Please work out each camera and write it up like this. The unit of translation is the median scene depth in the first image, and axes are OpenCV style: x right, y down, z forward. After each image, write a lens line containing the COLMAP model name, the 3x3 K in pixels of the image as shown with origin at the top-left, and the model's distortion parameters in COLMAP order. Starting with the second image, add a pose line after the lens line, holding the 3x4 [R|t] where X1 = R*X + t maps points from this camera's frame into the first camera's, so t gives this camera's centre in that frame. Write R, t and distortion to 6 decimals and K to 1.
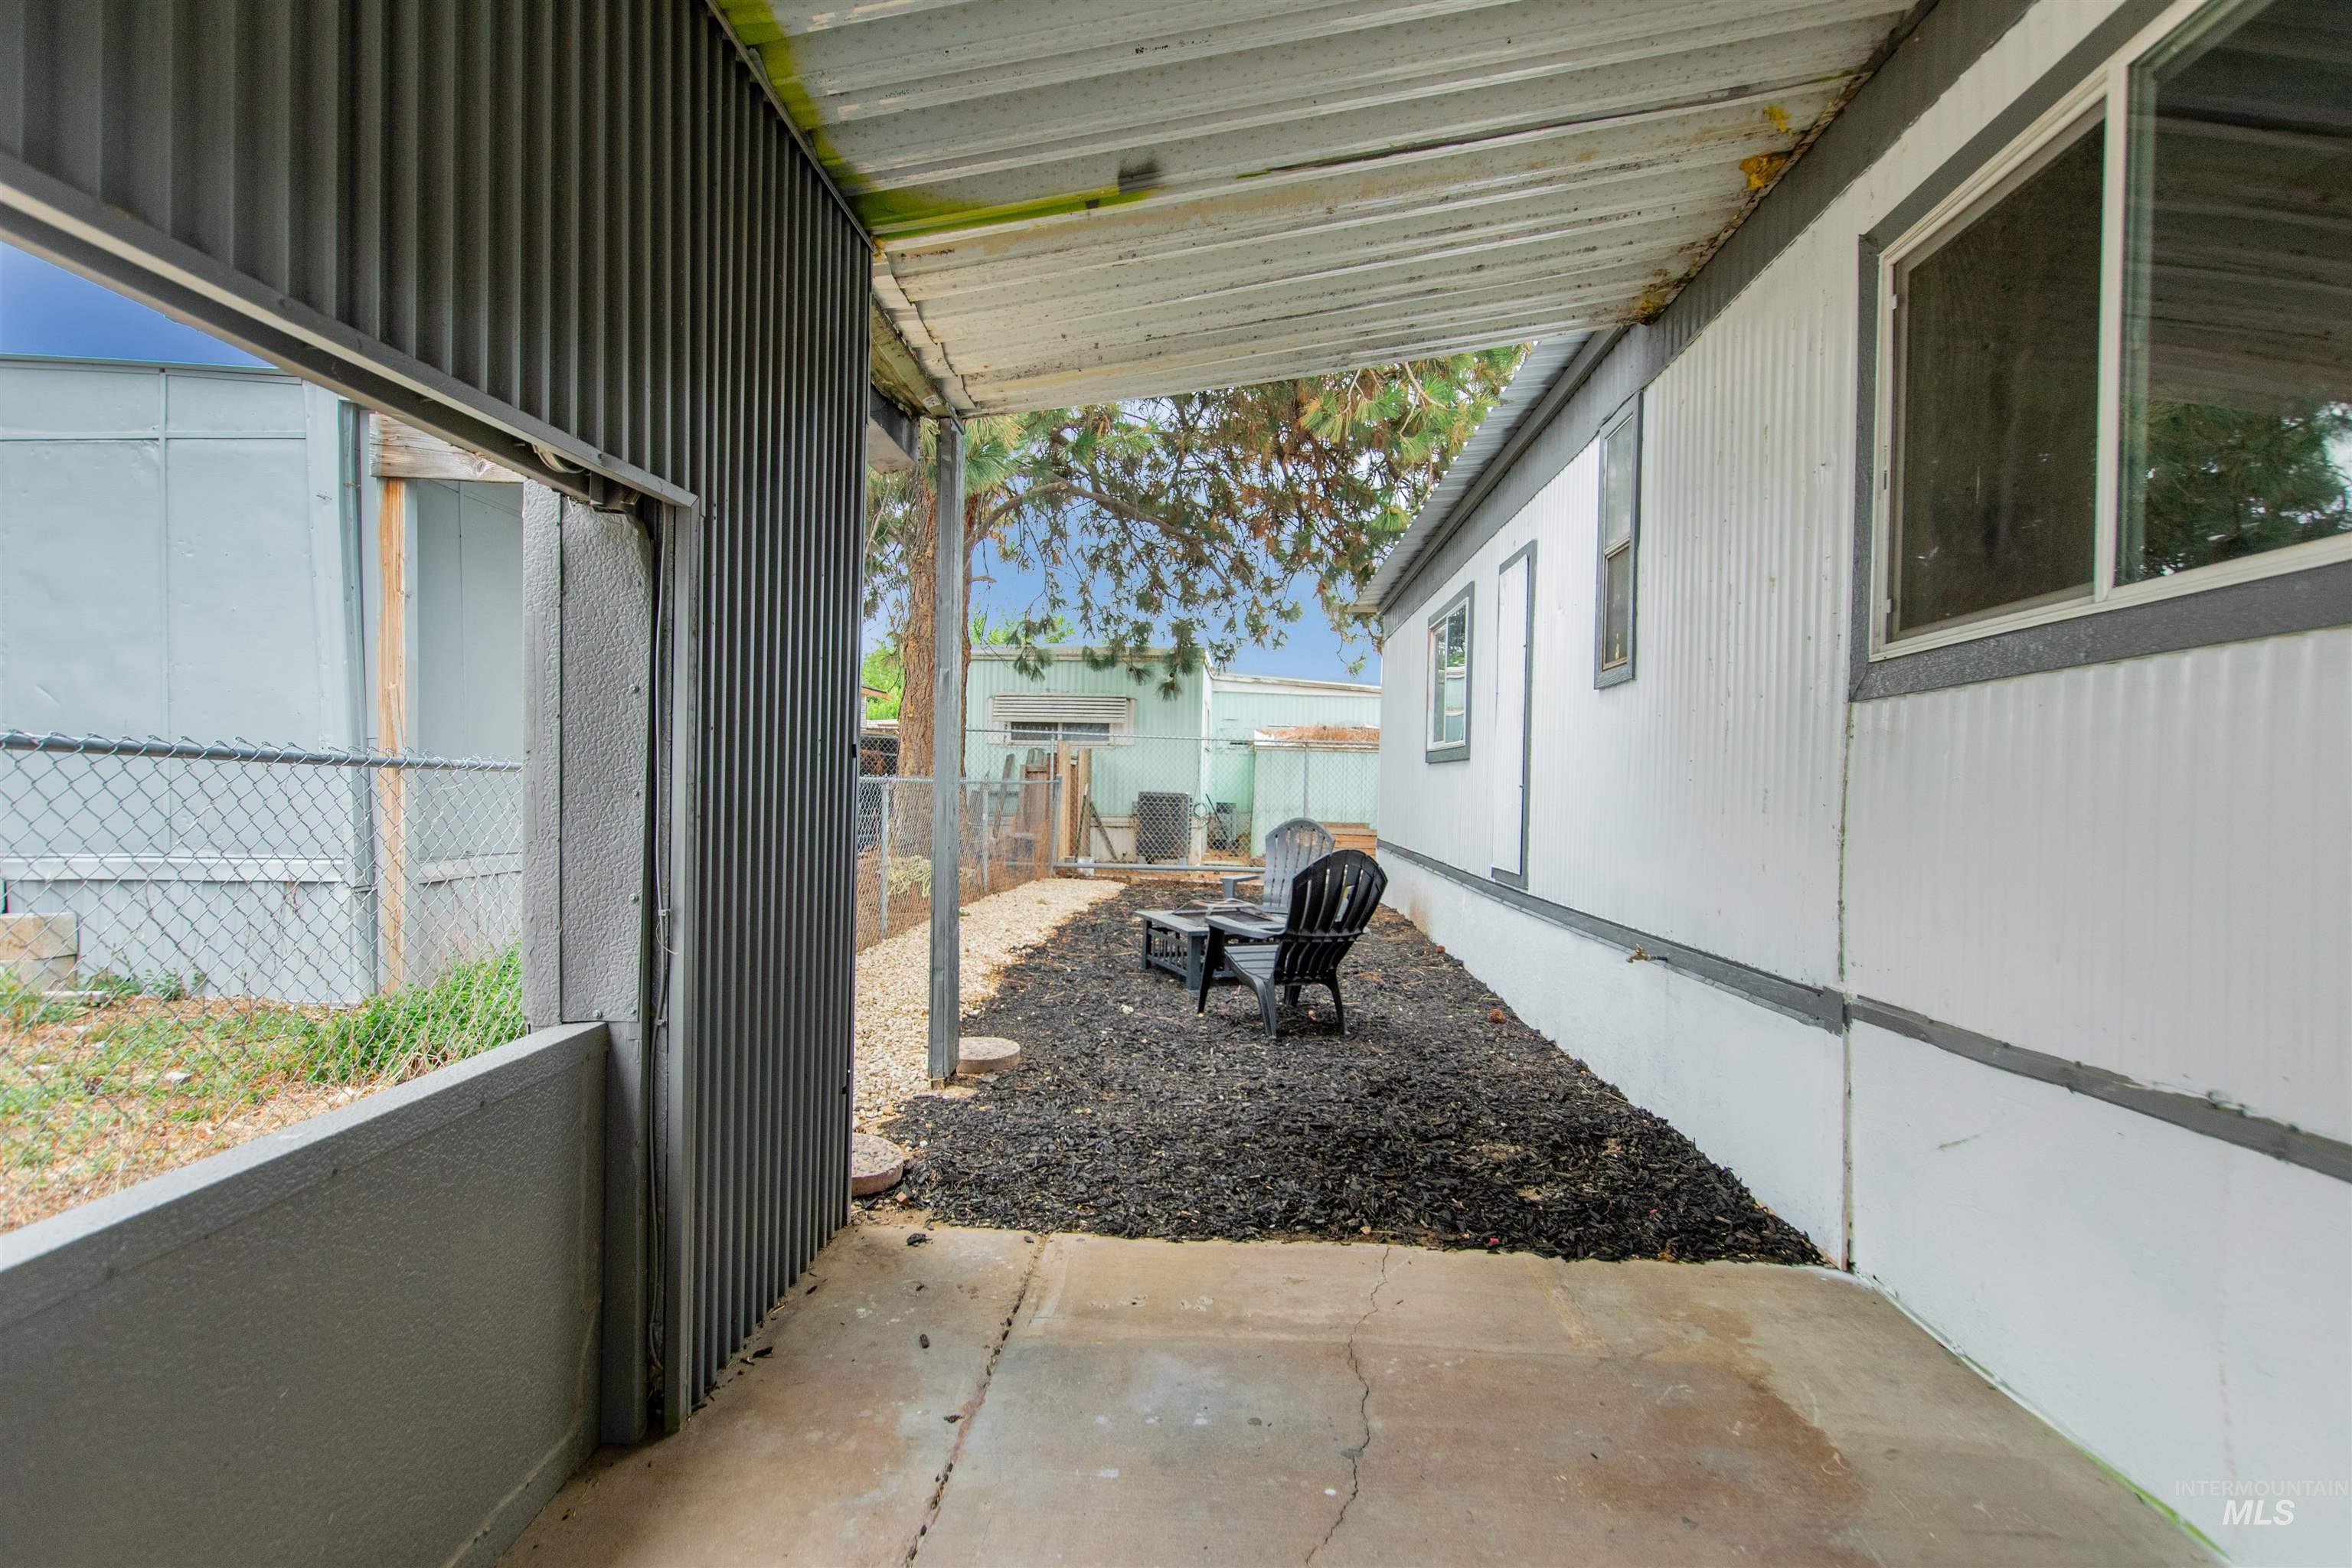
lens RADIAL K [[1194.1, 0, 1179.3], [0, 1194.1, 800.2], [0, 0, 1]] dist [0.001420, -0.000379]
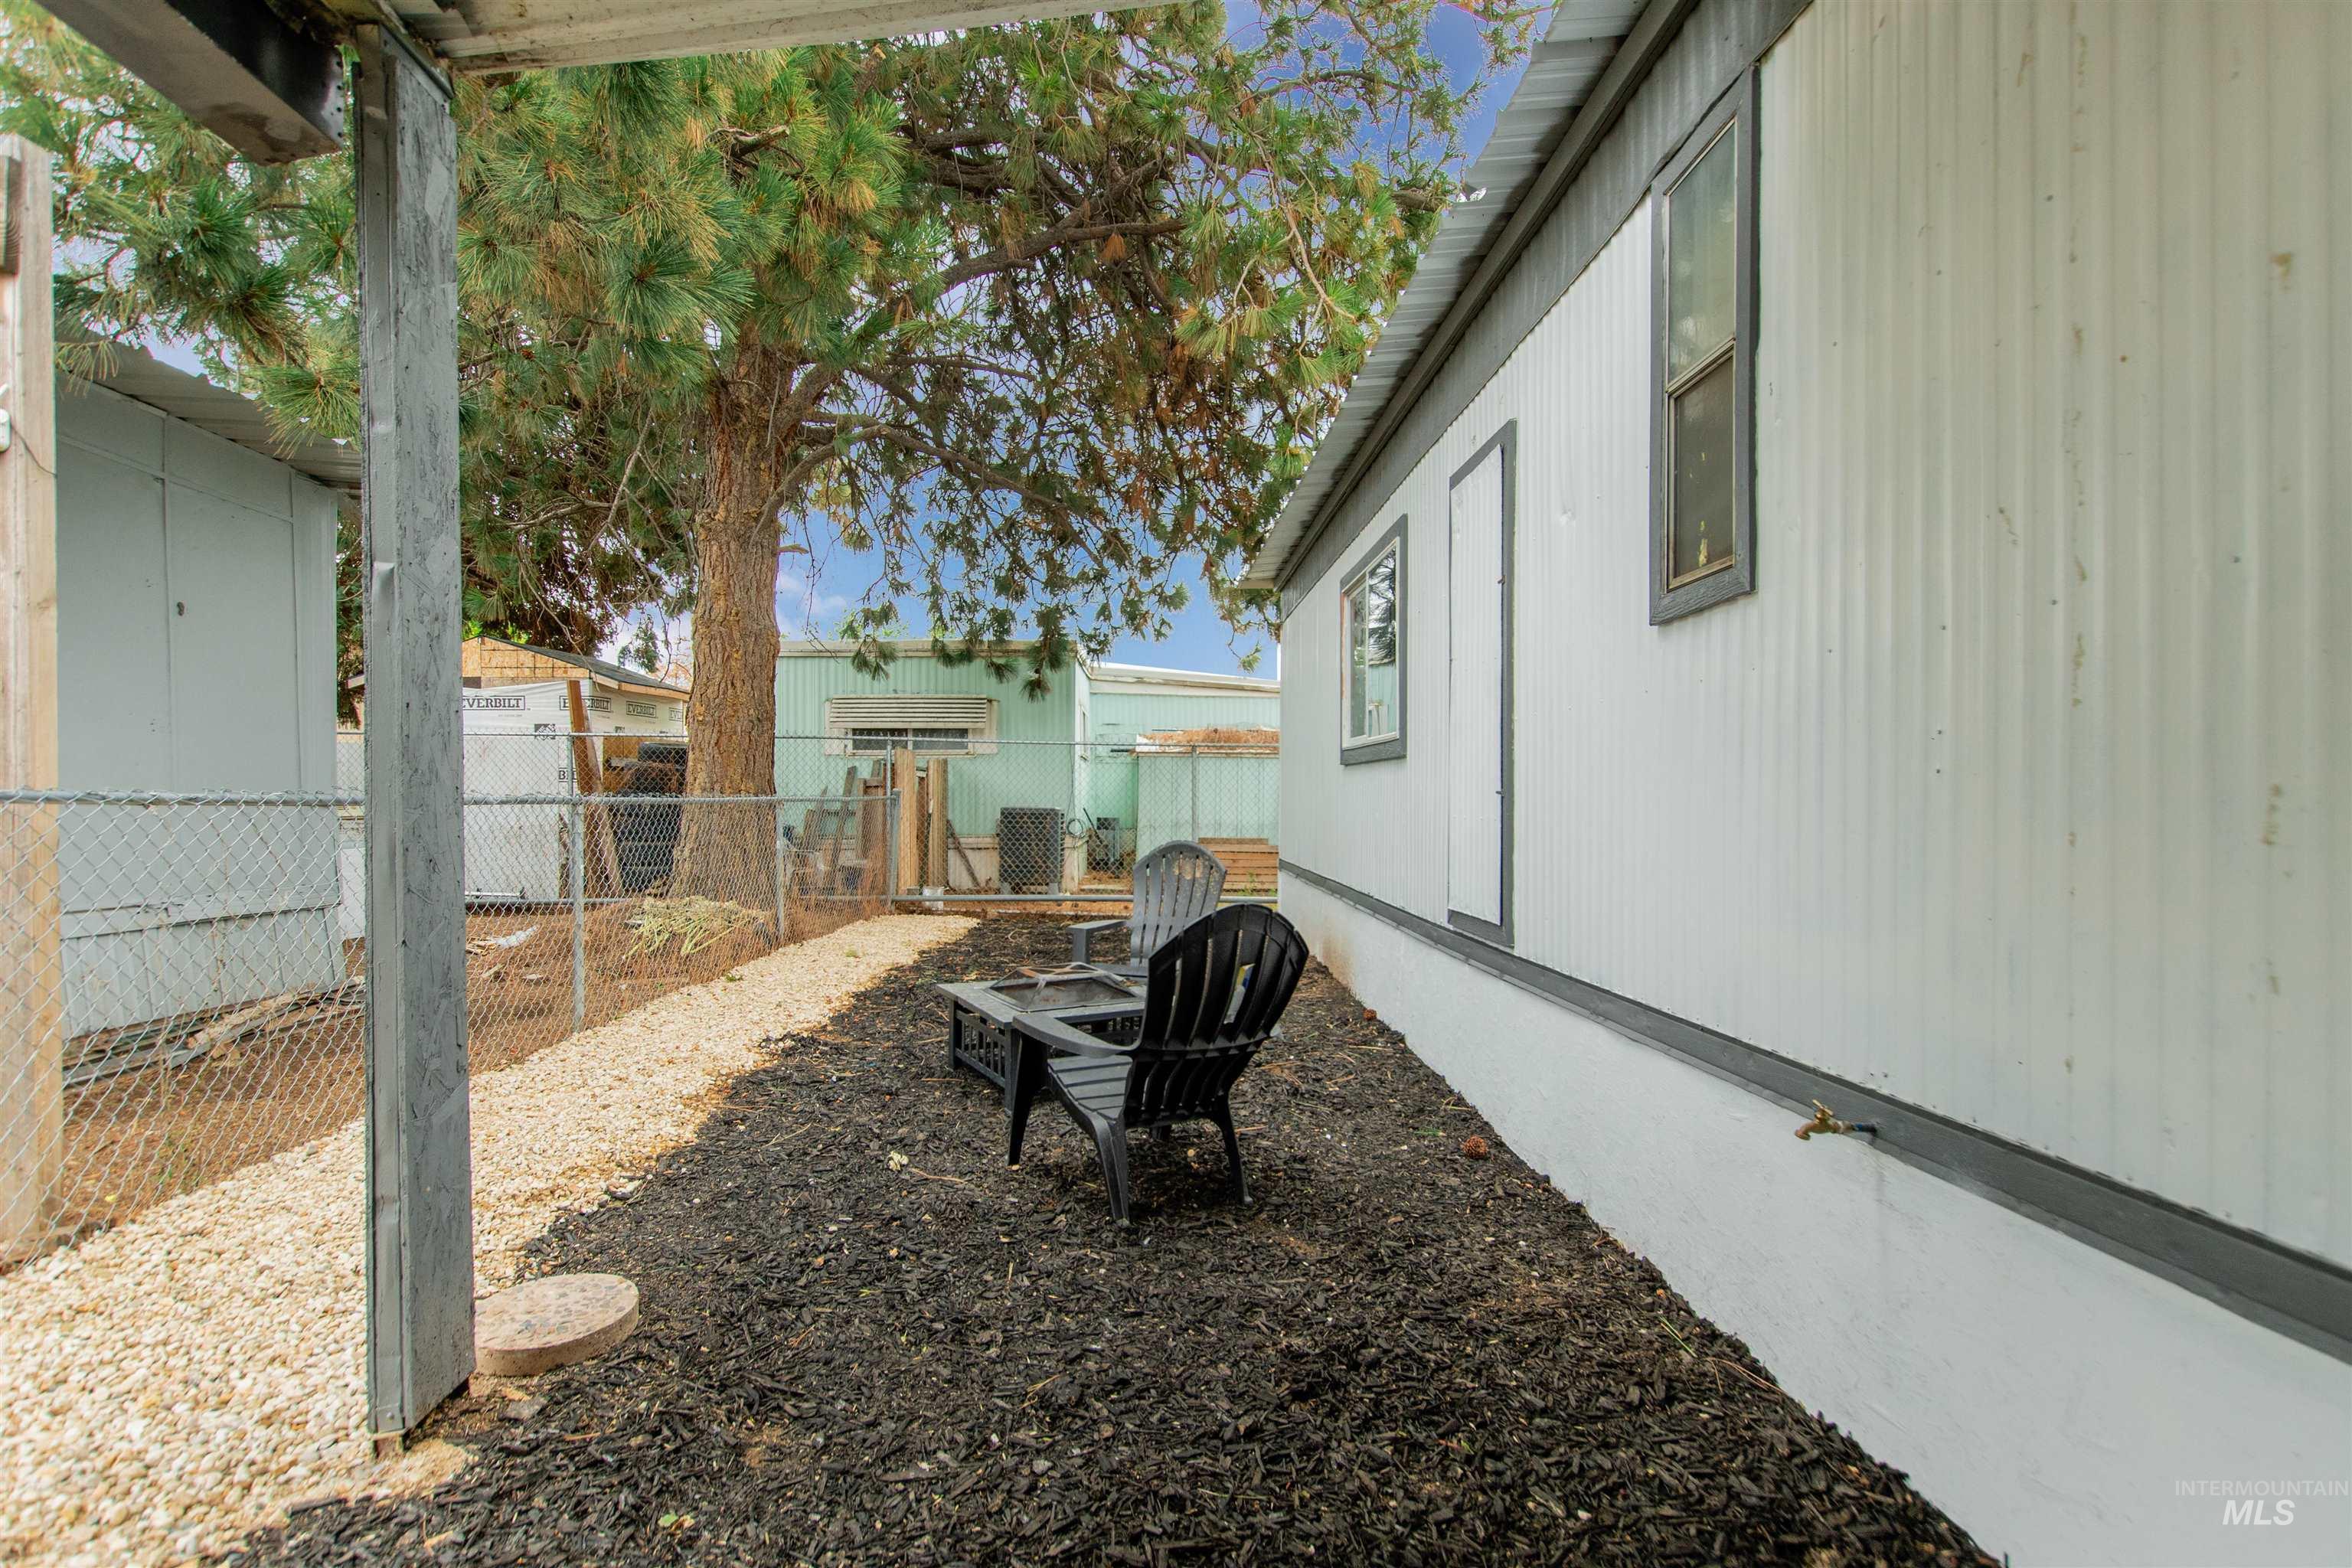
lens RADIAL K [[1163.4, 0, 1177.2], [0, 1163.4, 791.4], [0, 0, 1]] dist [-0.000097, 0.000153]
pose [[0.996424, -0.017941, 0.082573, 0.024600], [0.019411, 0.999666, -0.017036, -0.002055], [-0.082240, 0.018577, 0.996439, 0.168804]]
